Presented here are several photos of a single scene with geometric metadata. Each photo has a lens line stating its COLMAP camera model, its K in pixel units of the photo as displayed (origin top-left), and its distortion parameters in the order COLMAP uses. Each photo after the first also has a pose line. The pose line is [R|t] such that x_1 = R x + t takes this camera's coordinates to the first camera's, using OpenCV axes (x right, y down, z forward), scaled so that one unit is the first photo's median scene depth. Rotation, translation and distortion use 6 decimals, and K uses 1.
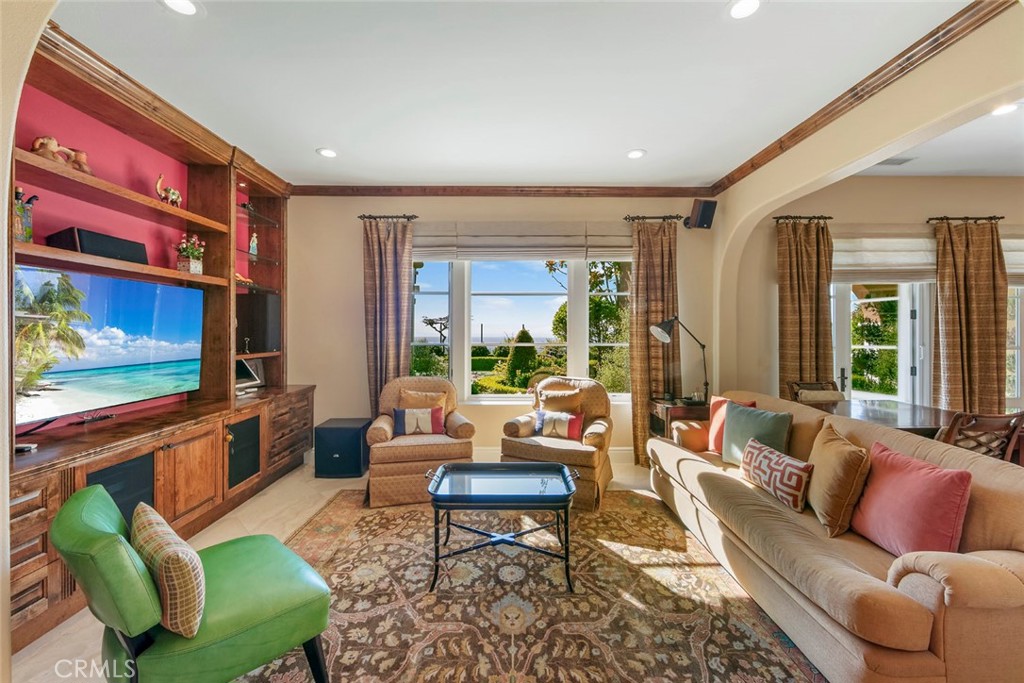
lens RADIAL K [[401.2, 0, 508.1], [0, 401.2, 325.5], [0, 0, 1]] dist [-0.001607, -0.000141]
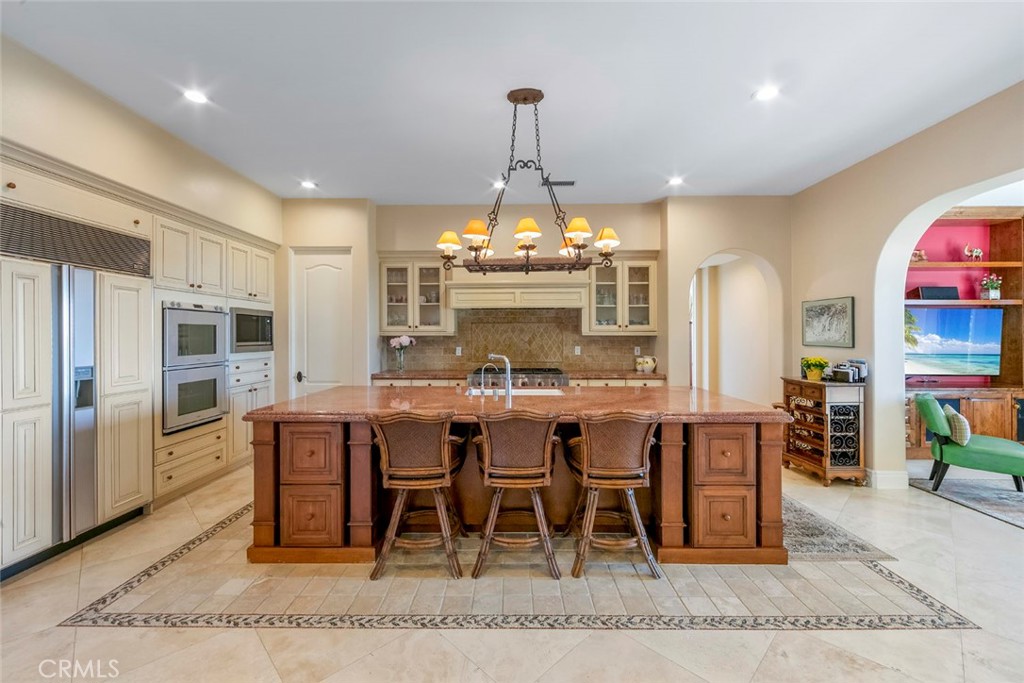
lens RADIAL K [[418.0, 0, 507.0], [0, 418.0, 337.4], [0, 0, 1]] dist [-0.002582, -0.000307]
pose [[-0.028171, 0.001196, -0.999602, 0.756777], [0.005575, 0.999984, 0.001039, 0.005676], [0.999588, -0.005543, -0.028177, -0.716720]]
